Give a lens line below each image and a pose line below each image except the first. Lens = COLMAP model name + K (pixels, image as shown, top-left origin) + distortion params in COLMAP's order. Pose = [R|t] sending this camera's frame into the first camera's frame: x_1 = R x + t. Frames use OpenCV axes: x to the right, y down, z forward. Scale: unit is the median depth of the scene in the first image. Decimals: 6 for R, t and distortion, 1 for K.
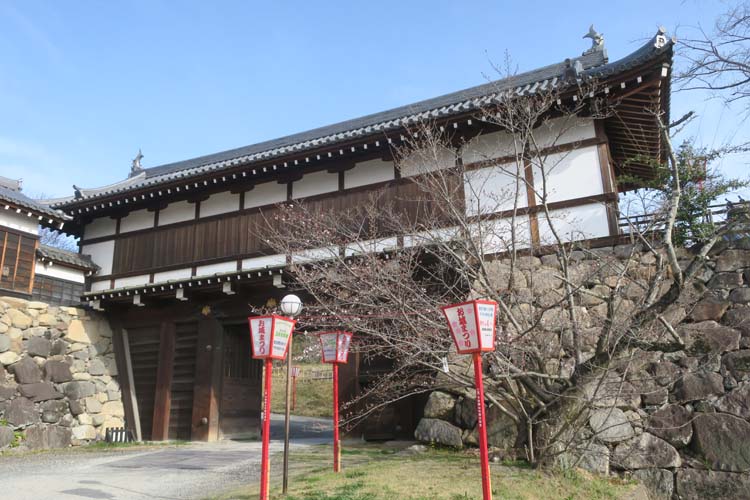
lens RADIAL K [[580.2, 0, 373.4], [0, 580.2, 251.5], [0, 0, 1]] dist [-0.007304, 0.003120]
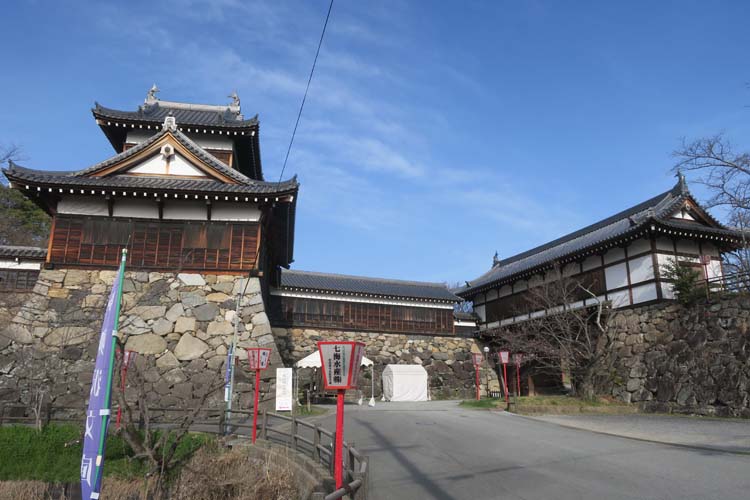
lens RADIAL K [[580.2, 0, 375.9], [0, 580.2, 249.7], [0, 0, 1]] dist [-0.007304, 0.003120]
pose [[0.714689, -0.158781, -0.681182, 0.847893], [0.168967, 0.984241, -0.052145, -0.198025], [0.678727, -0.077830, 0.730255, -0.920357]]
